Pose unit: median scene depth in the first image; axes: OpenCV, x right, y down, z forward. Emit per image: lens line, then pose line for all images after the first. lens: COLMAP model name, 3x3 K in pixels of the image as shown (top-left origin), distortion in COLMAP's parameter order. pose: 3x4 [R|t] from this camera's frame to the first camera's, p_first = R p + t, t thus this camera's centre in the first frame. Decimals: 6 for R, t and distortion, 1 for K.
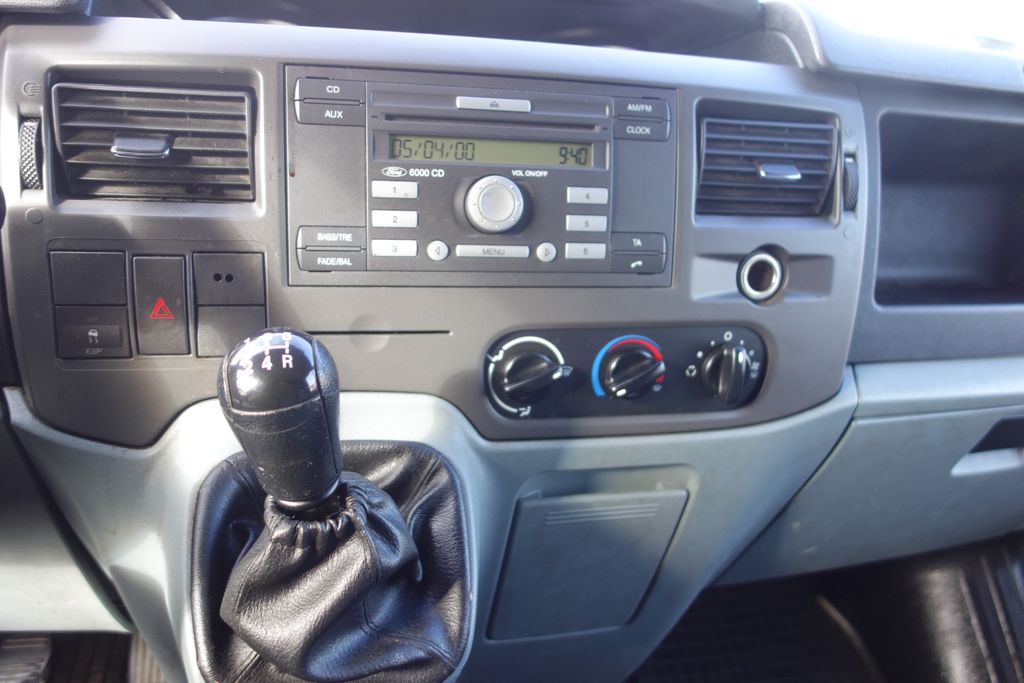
lens RADIAL K [[809.0, 0, 516.4], [0, 809.0, 343.1], [0, 0, 1]] dist [-0.001254, 0.001904]
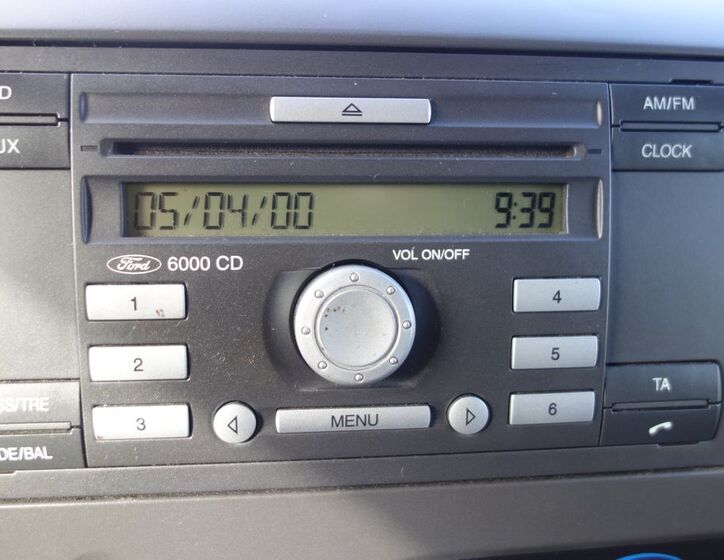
lens RADIAL K [[663.1, 0, 359.6], [0, 663.1, 280.5], [0, 0, 1]] dist [0.003021, 0.000000]
pose [[0.990371, -0.005179, -0.138342, 0.028547], [0.001959, 0.999724, -0.023405, -0.186029], [0.138425, 0.022908, 0.990108, 0.617927]]
